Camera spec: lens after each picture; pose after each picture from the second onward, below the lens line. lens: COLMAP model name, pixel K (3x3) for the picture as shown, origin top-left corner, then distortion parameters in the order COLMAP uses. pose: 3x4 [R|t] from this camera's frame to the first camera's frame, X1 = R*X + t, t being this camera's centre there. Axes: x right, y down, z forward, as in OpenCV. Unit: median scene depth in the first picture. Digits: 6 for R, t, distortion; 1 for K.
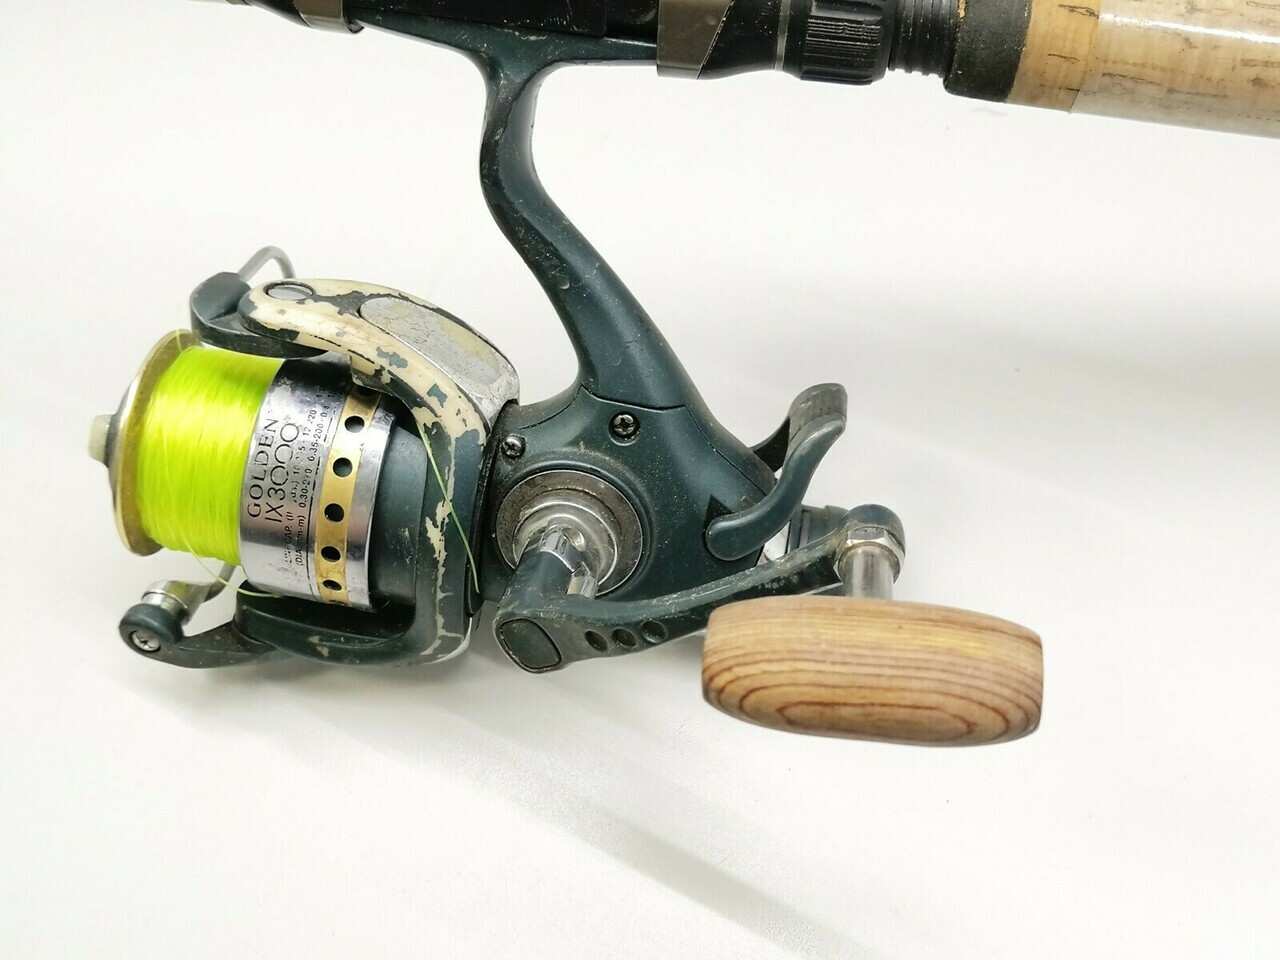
lens RADIAL K [[1252.6, 0, 641.3], [0, 1252.6, 491.3], [0, 0, 1]] dist [0.019993, 0.000000]
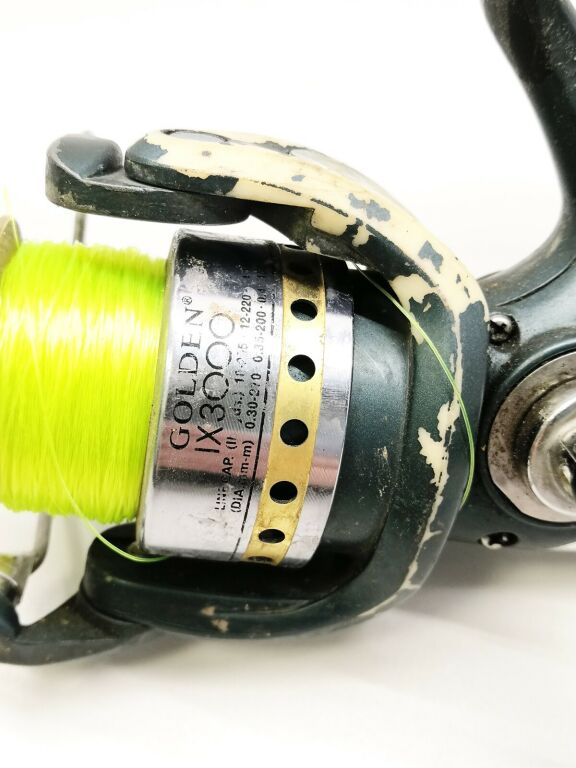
lens RADIAL K [[919.3, 0, 286.3], [0, 919.3, 377.5], [0, 0, 1]] dist [0.080503, 0.000000]
pose [[0.988685, -0.077954, 0.128161, -0.314028], [0.087208, 0.993850, -0.068243, 0.021259], [-0.122053, 0.078647, 0.989403, 0.482262]]
